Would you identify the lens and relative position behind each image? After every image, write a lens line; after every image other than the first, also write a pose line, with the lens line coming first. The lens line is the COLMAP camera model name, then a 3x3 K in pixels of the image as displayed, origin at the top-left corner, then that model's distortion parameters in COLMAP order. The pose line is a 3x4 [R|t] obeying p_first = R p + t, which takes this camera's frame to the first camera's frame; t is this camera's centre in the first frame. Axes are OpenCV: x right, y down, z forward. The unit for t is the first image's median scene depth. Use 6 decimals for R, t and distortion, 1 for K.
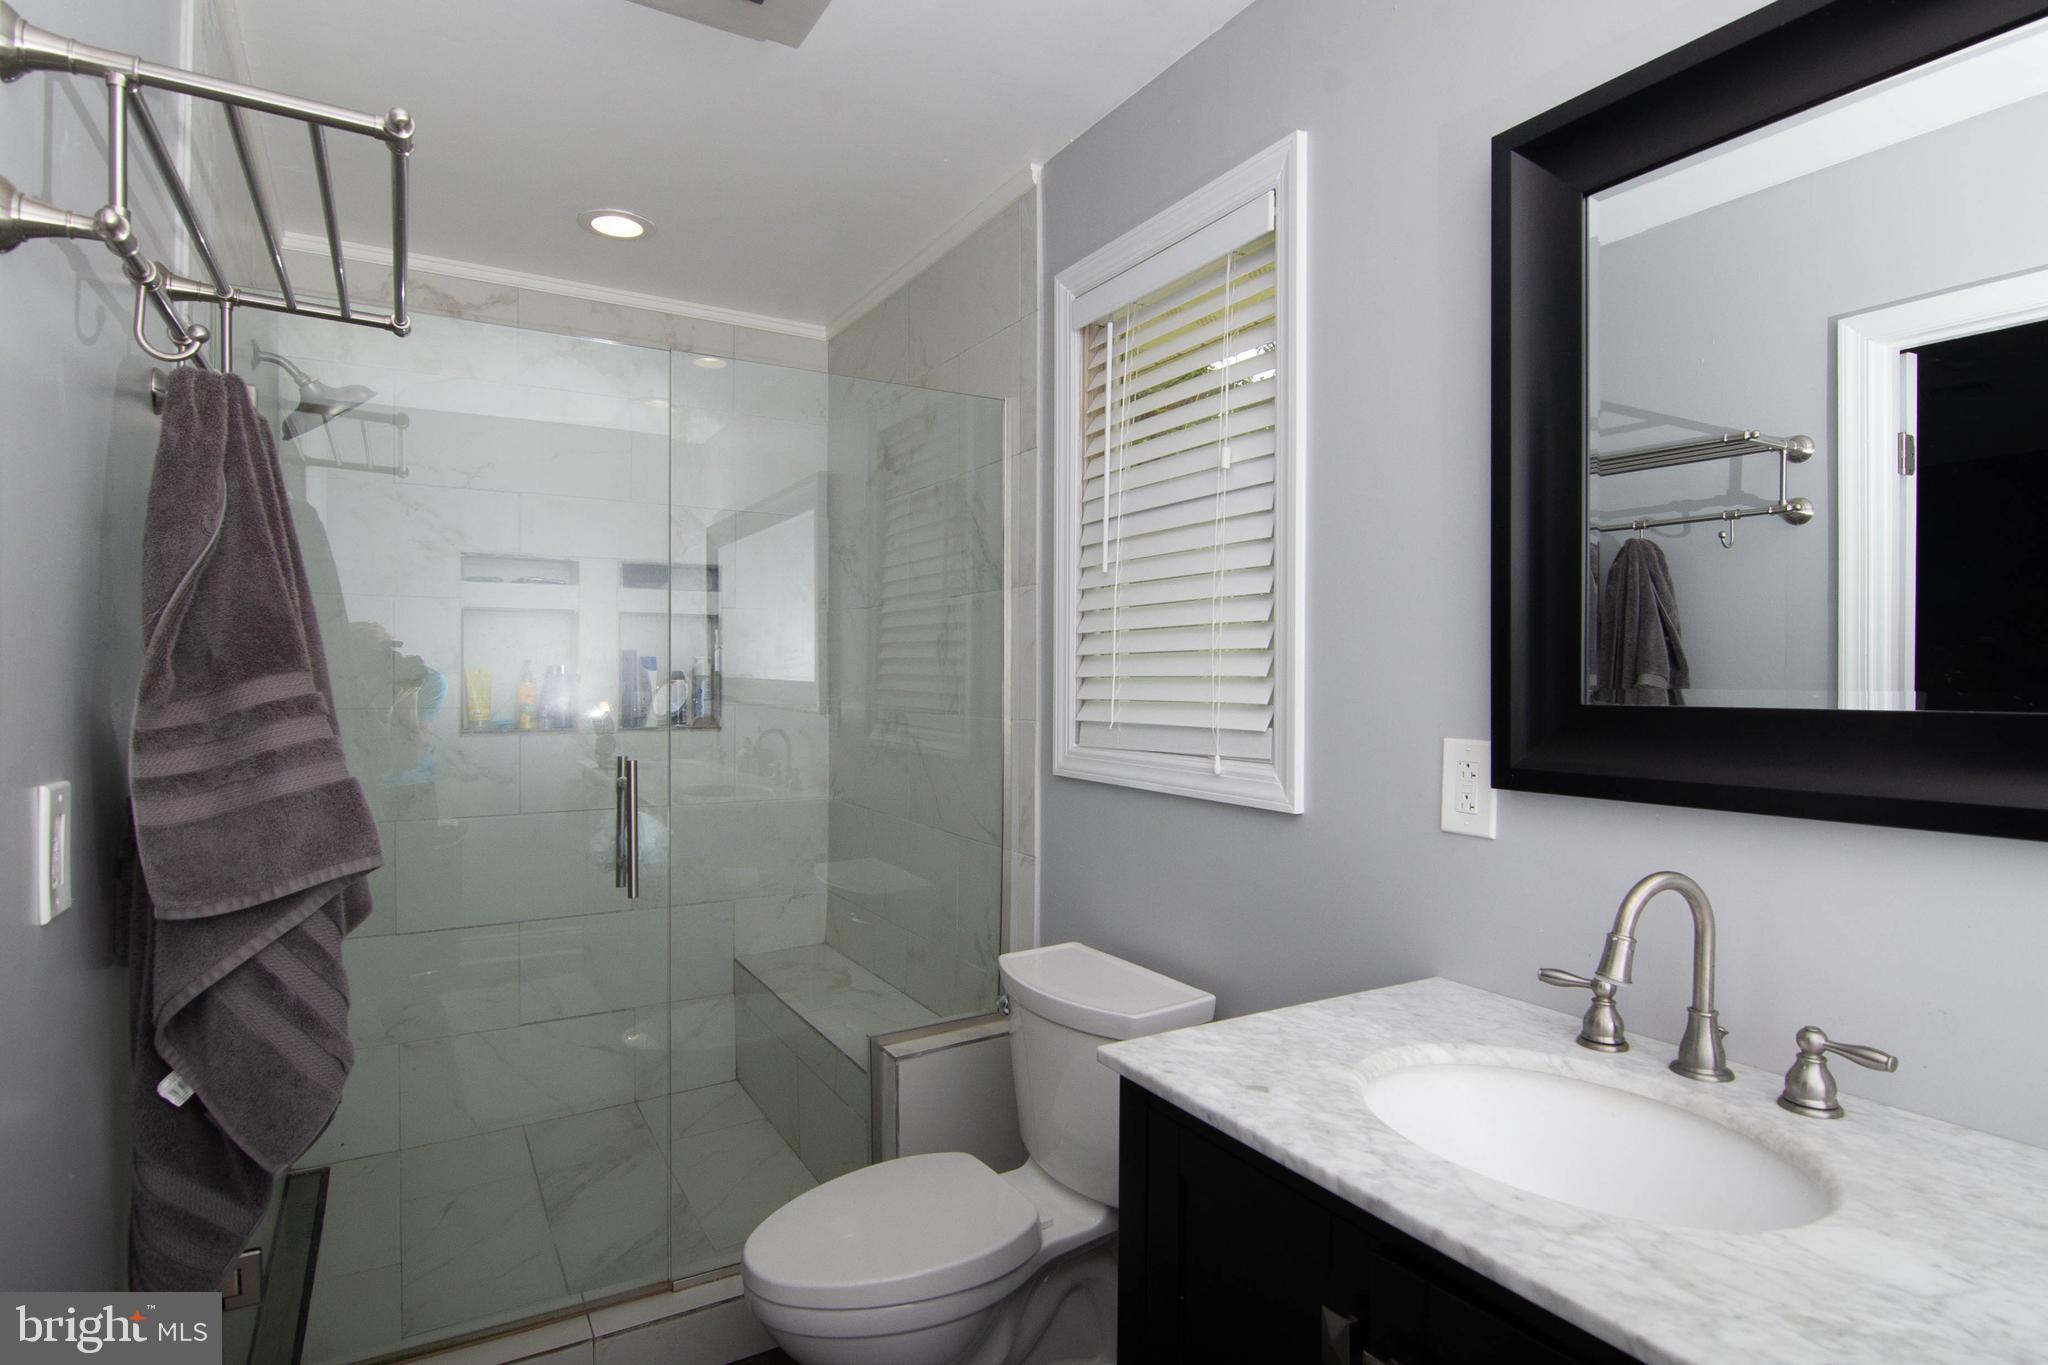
lens RADIAL K [[1069.1, 0, 1044.0], [0, 1069.1, 681.9], [0, 0, 1]] dist [0.004274, -0.016654]
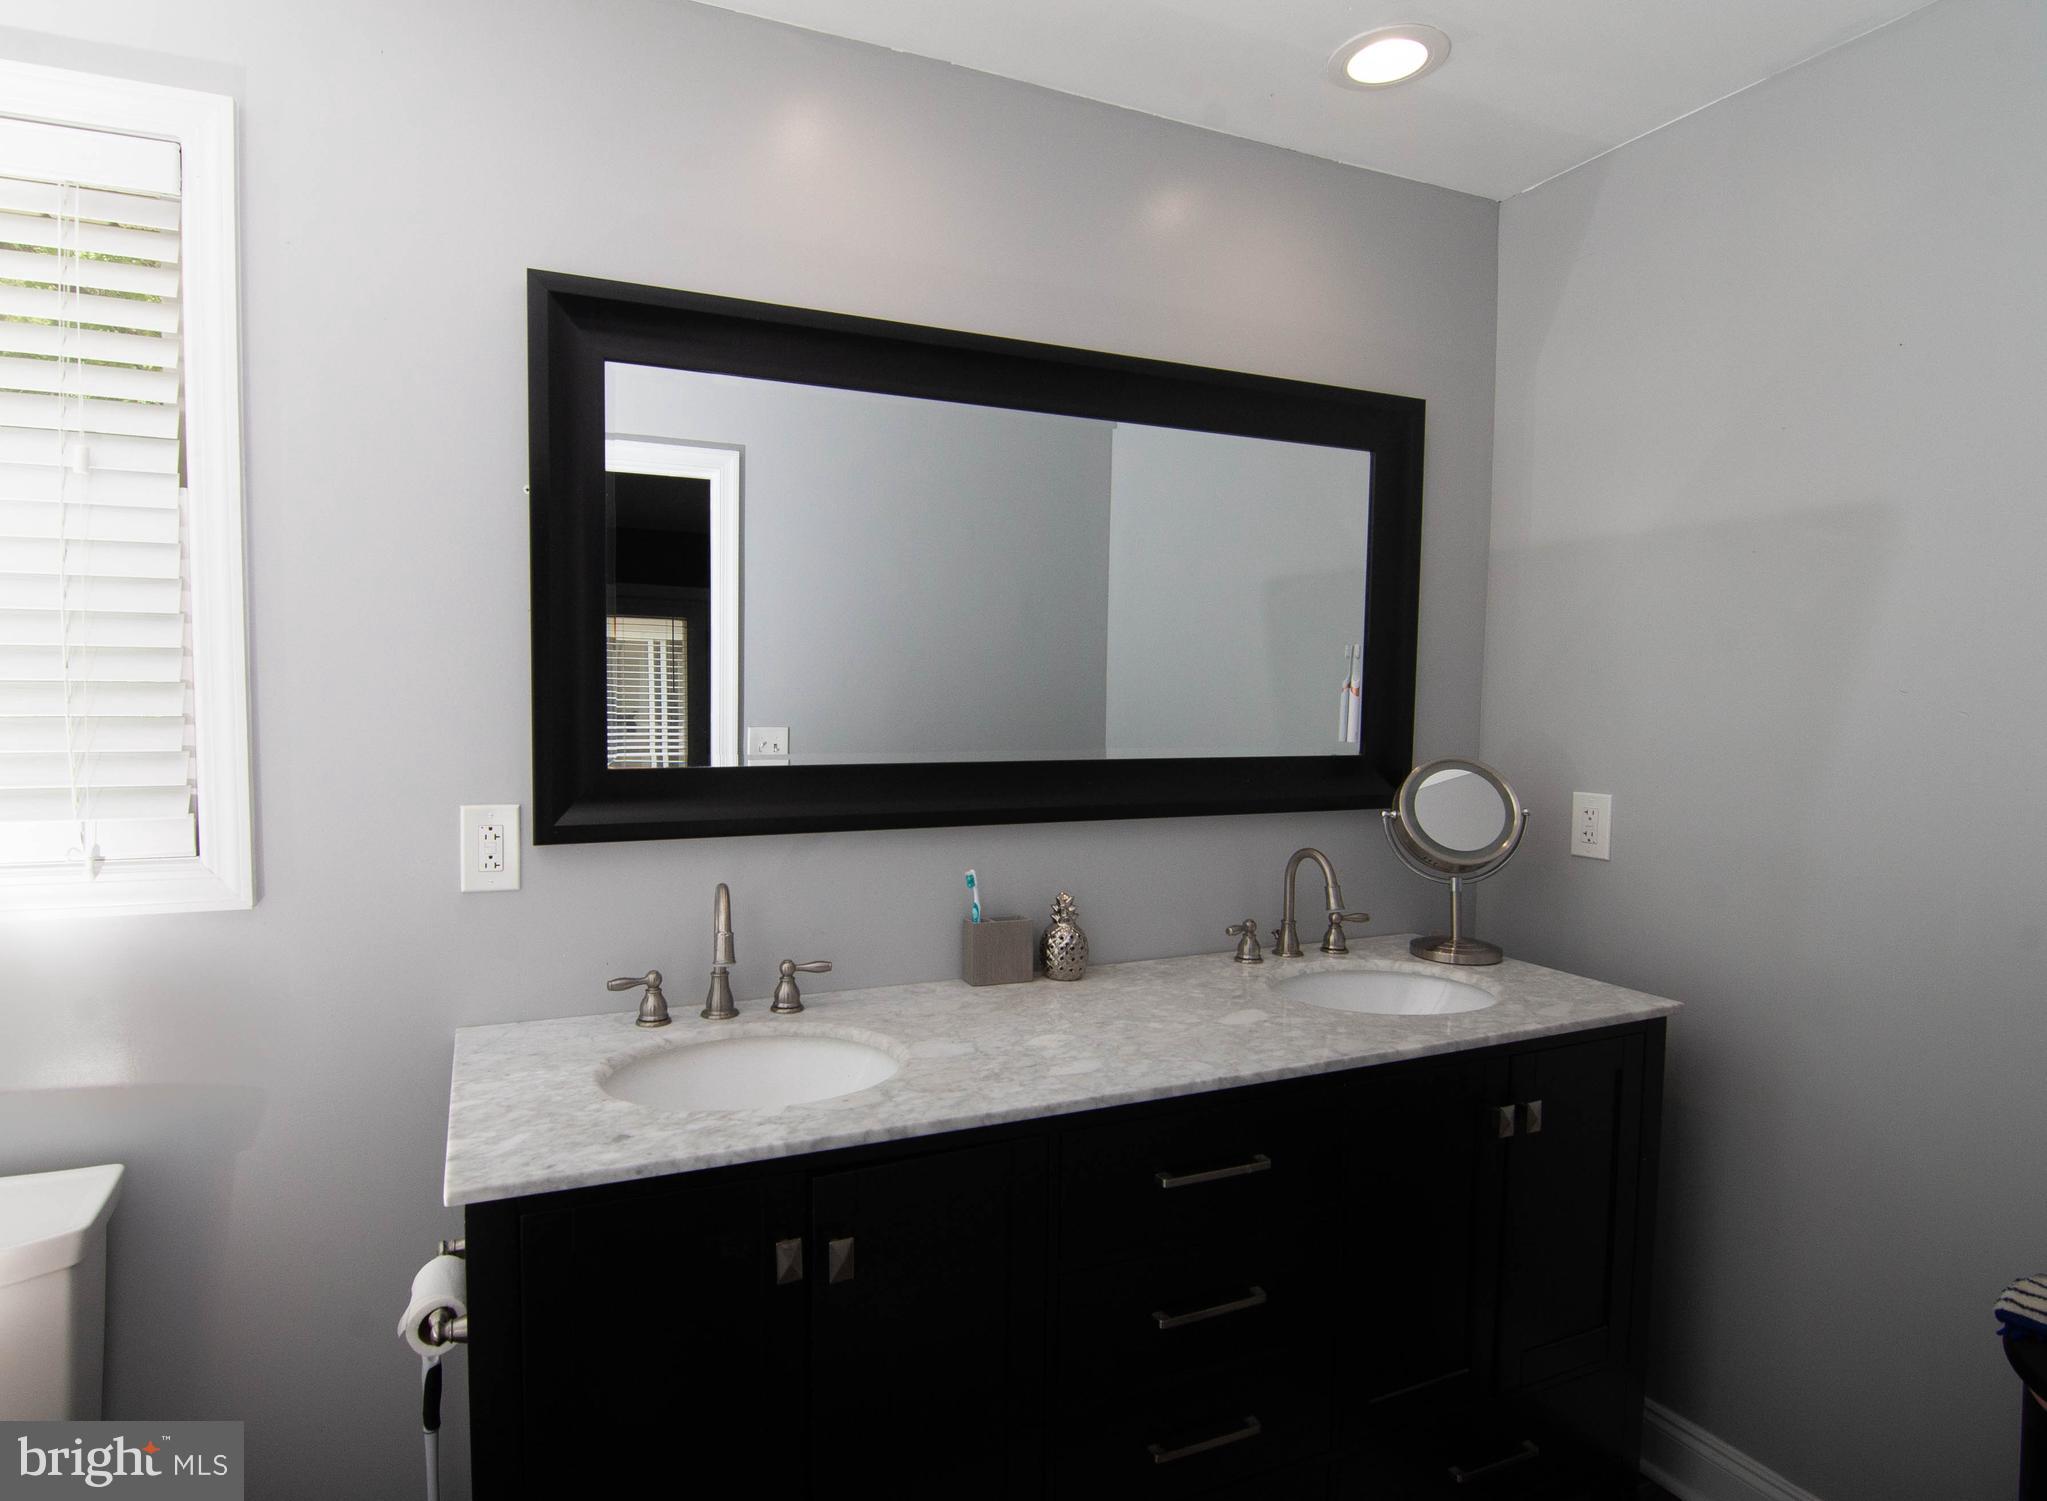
lens RADIAL K [[1091.0, 0, 922.4], [0, 1091.0, 750.6], [0, 0, 1]] dist [-0.001086, -0.017449]
pose [[0.165191, -0.059145, 0.984487, -0.782339], [-0.002930, 0.998166, 0.060458, -0.088780], [-0.986257, -0.012871, 0.164715, 0.464057]]
